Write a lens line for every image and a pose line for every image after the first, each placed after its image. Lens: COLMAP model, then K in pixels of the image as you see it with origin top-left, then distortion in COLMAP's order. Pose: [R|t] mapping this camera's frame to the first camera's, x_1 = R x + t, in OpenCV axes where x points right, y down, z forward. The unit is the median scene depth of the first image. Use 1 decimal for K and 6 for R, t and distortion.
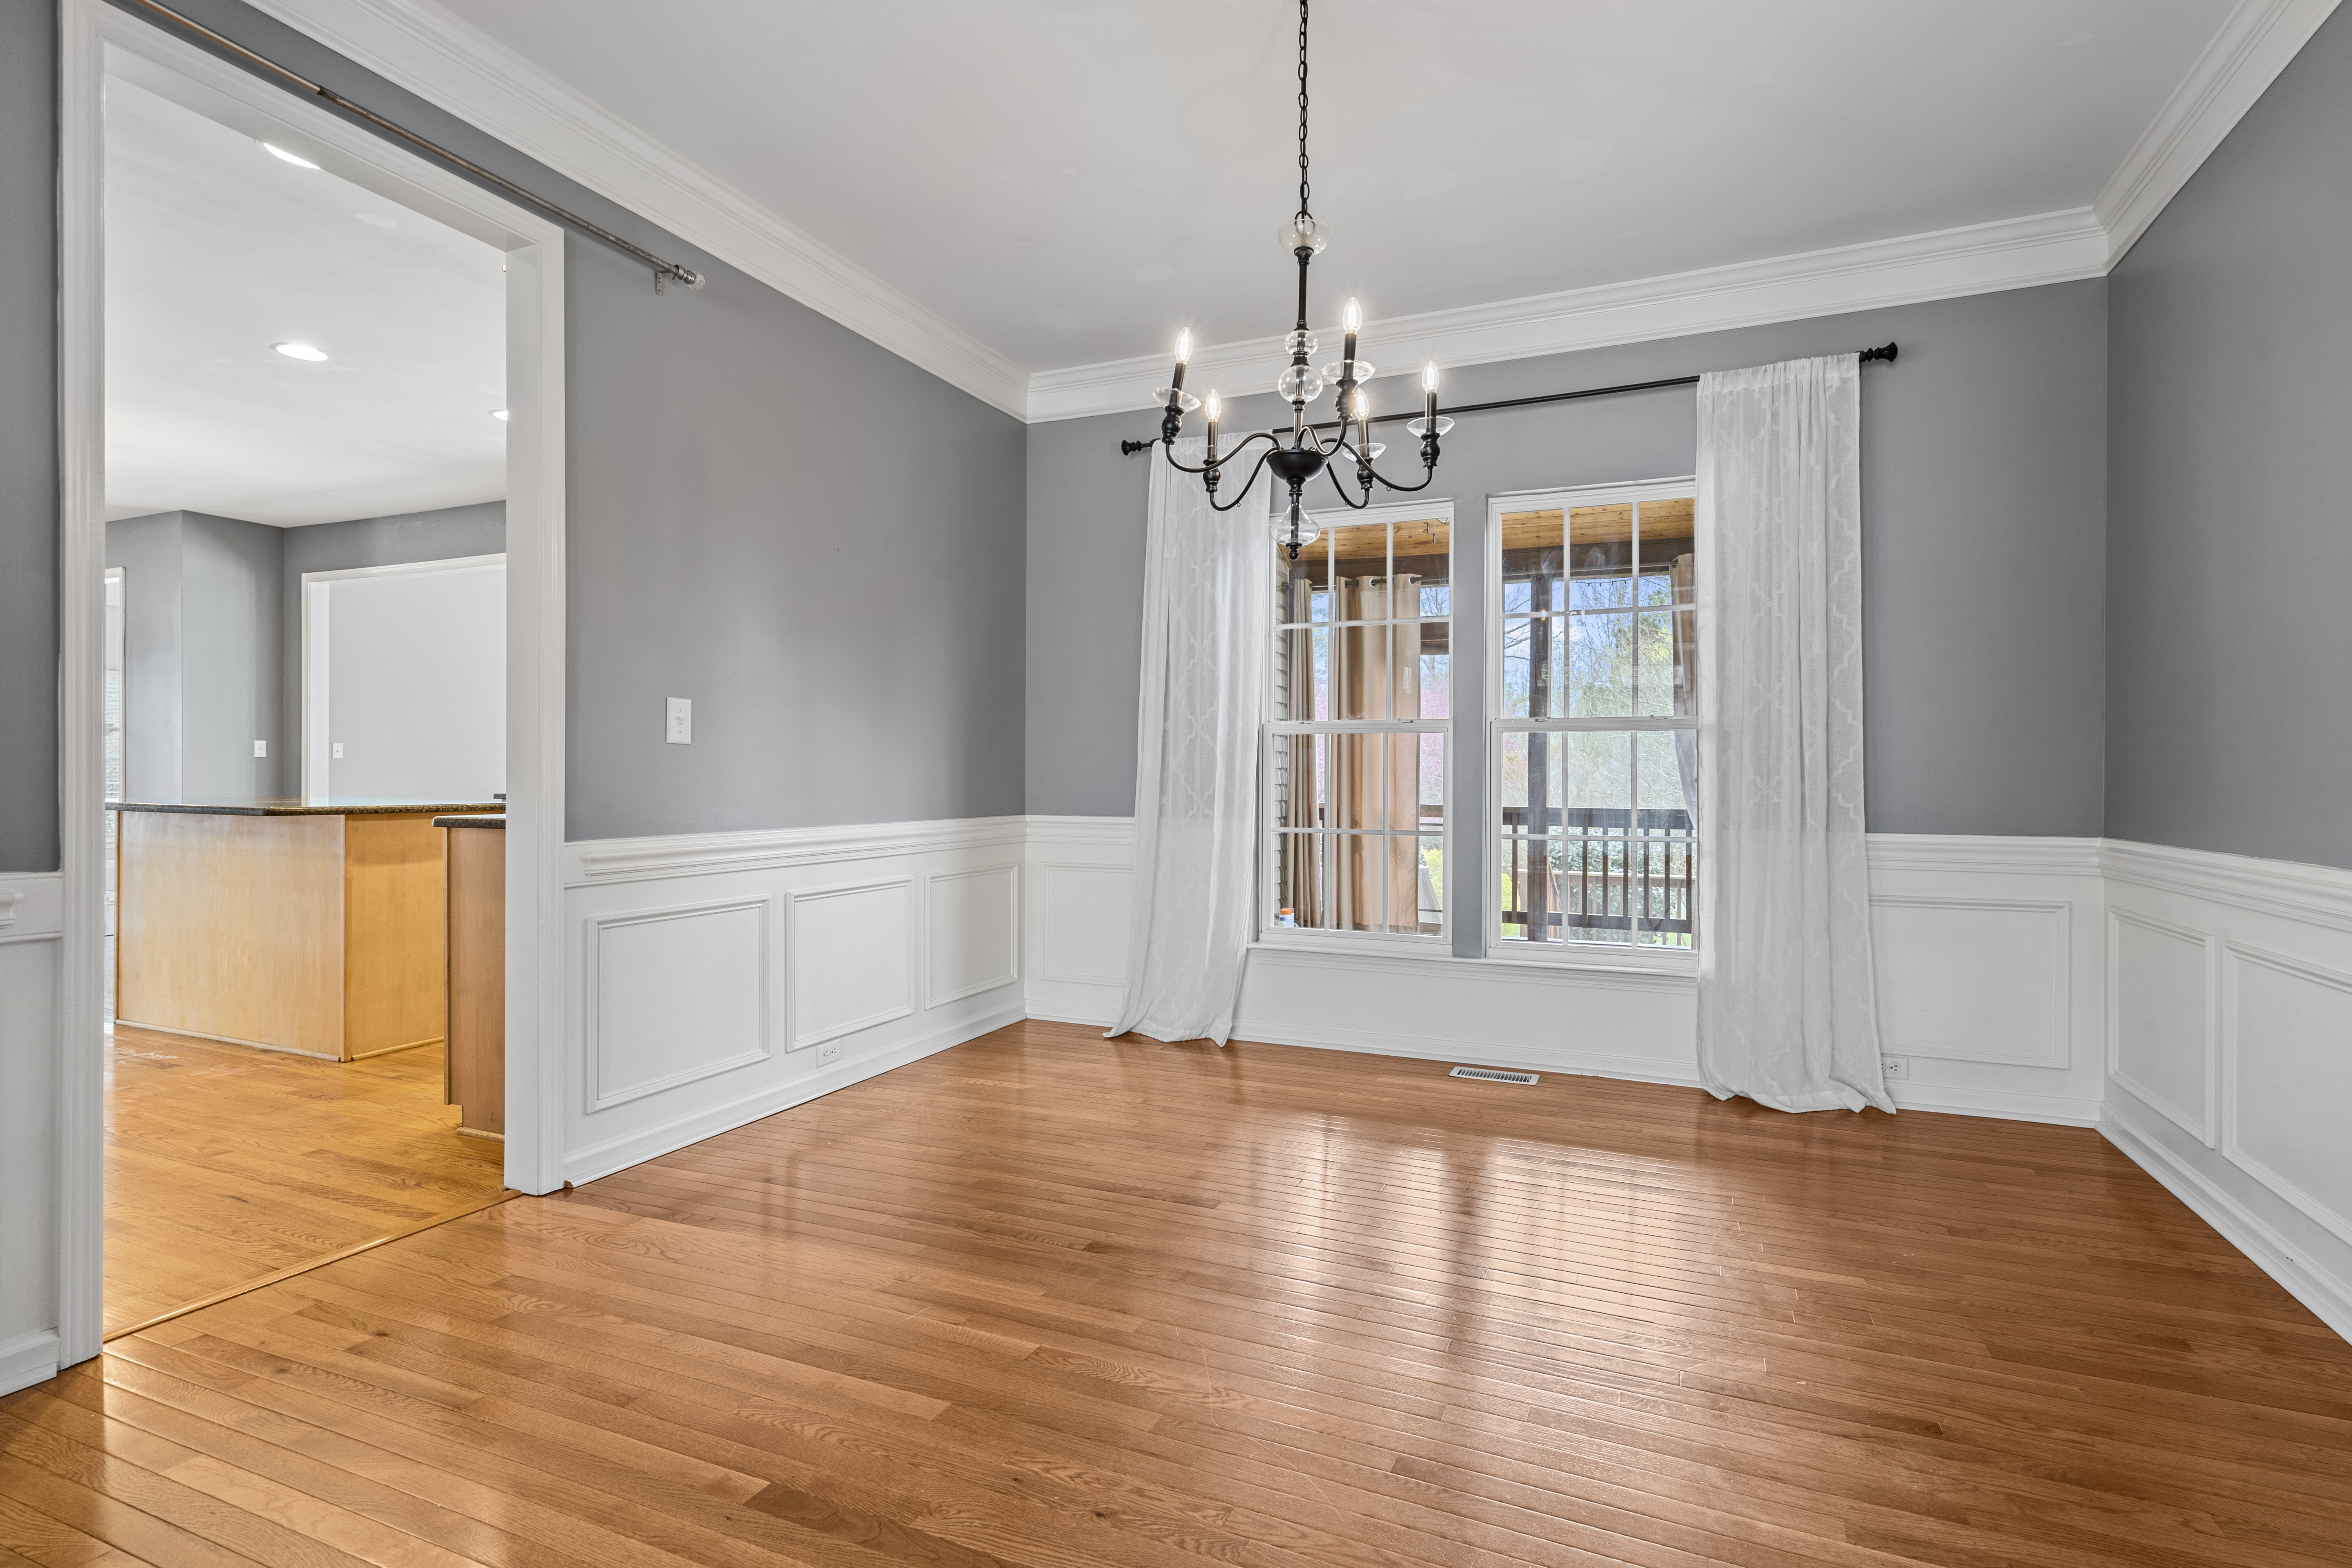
lens RADIAL K [[1164.4, 0, 1182.5], [0, 1164.4, 779.9], [0, 0, 1]] dist [-0.002427, 0.000132]
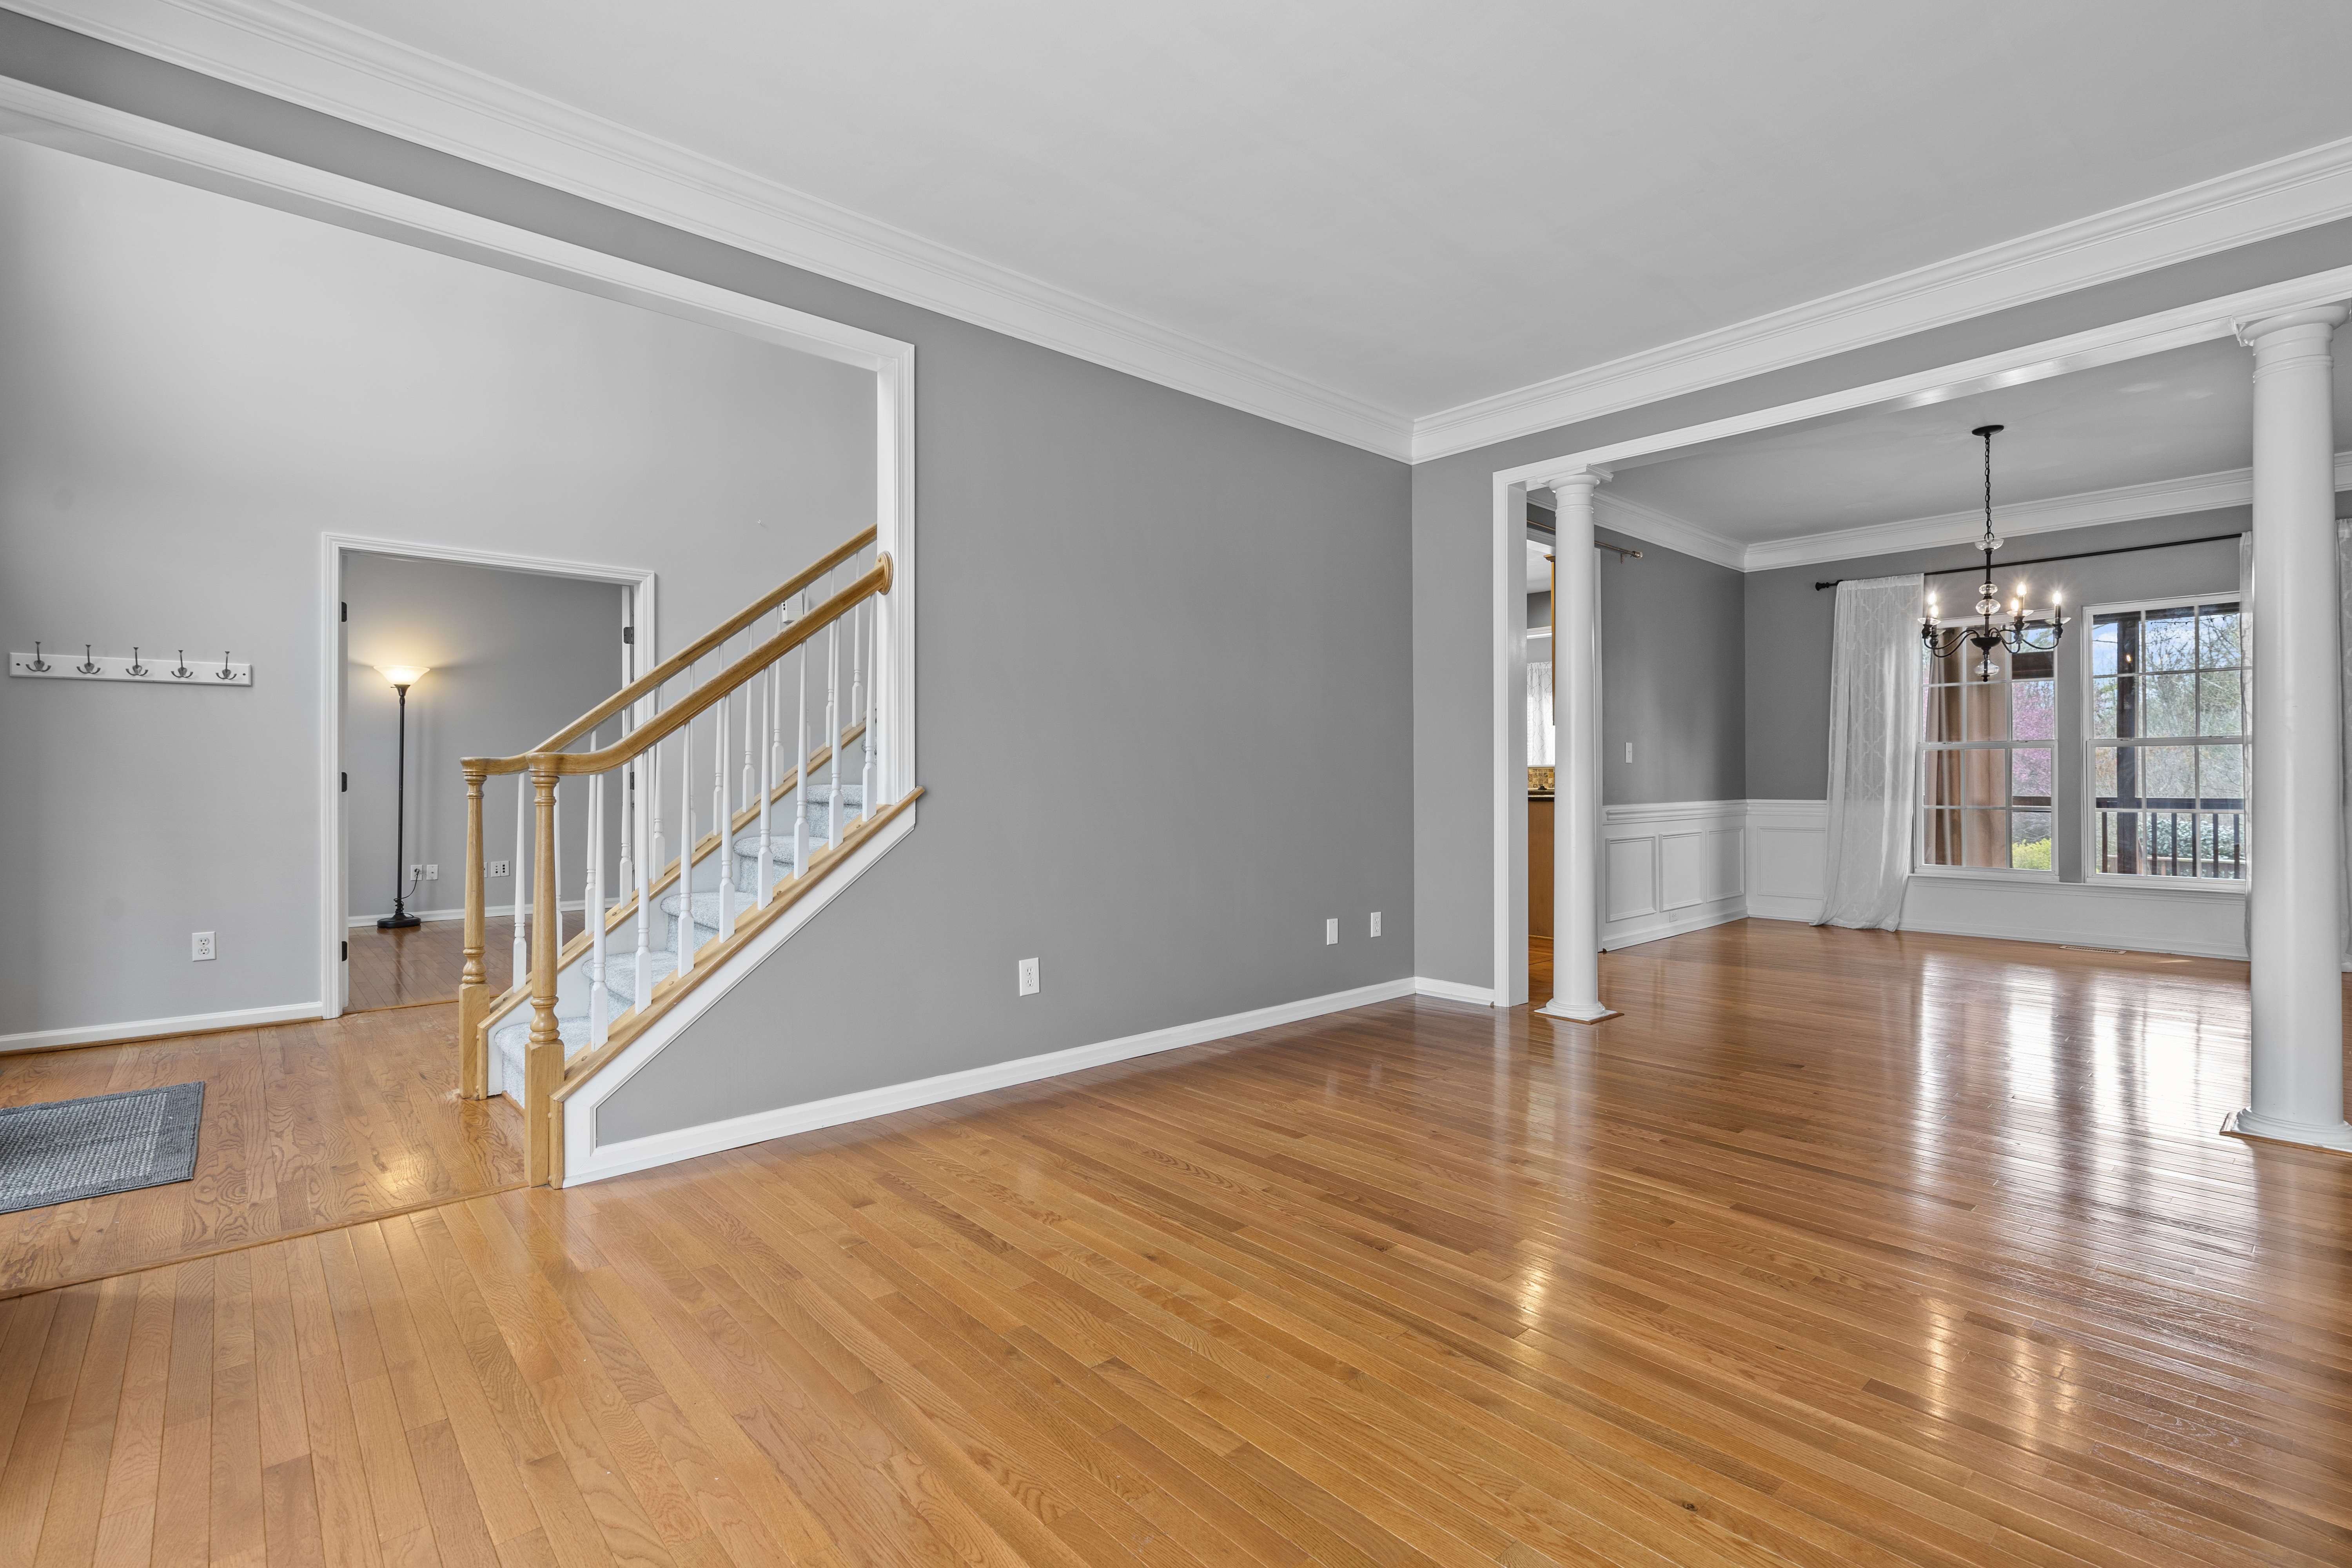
lens RADIAL K [[1079.0, 0, 1167.3], [0, 1079.0, 780.8], [0, 0, 1]] dist [-0.003936, 0.000438]
pose [[0.904522, -0.007495, -0.426360, -0.250268], [0.007335, 0.999971, -0.002017, 0.000154], [0.426363, -0.001303, 0.904551, -0.884970]]
